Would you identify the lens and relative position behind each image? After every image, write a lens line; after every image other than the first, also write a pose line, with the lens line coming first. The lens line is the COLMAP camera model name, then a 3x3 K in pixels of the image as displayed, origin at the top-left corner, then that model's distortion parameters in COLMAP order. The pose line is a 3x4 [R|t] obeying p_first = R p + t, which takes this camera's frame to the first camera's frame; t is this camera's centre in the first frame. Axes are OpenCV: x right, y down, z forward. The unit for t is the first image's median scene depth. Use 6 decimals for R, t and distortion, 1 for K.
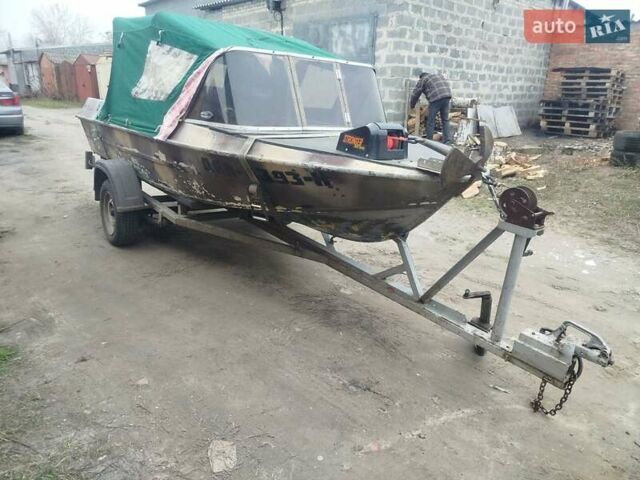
lens RADIAL K [[444.1, 0, 320.0], [0, 444.1, 240.0], [0, 0, 1]] dist [0.073721, -0.079840]
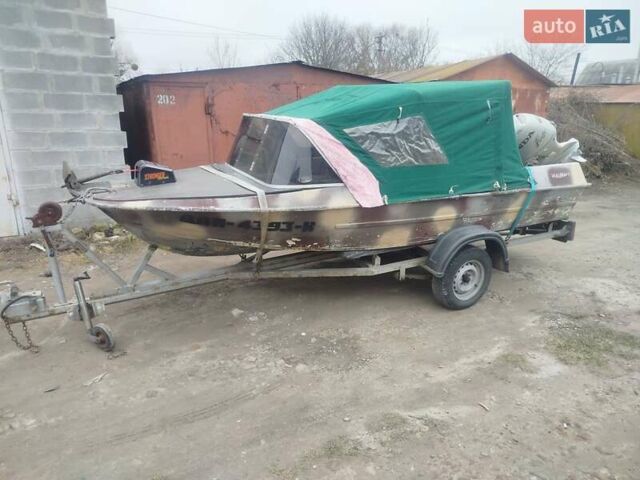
lens RADIAL K [[444.1, 0, 320.0], [0, 444.1, 240.0], [0, 0, 1]] dist [0.073721, -0.079840]
pose [[-0.222708, 0.234786, -0.946191, 0.365551], [-0.323610, 0.897729, 0.298930, -0.160133], [0.919607, 0.372771, -0.123952, 0.436473]]
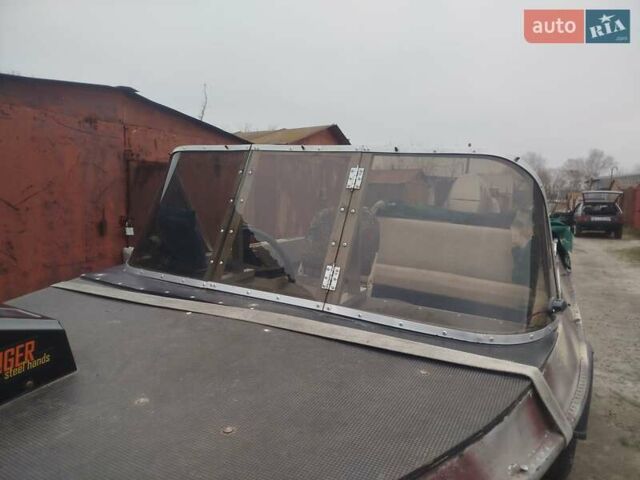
lens RADIAL K [[444.1, 0, 320.0], [0, 444.1, 240.0], [0, 0, 1]] dist [0.073721, -0.079840]
pose [[0.386904, 0.067595, -0.919639, 0.135351], [-0.308639, 0.949280, -0.060074, -0.089300], [0.868934, 0.307080, 0.388143, 0.264348]]
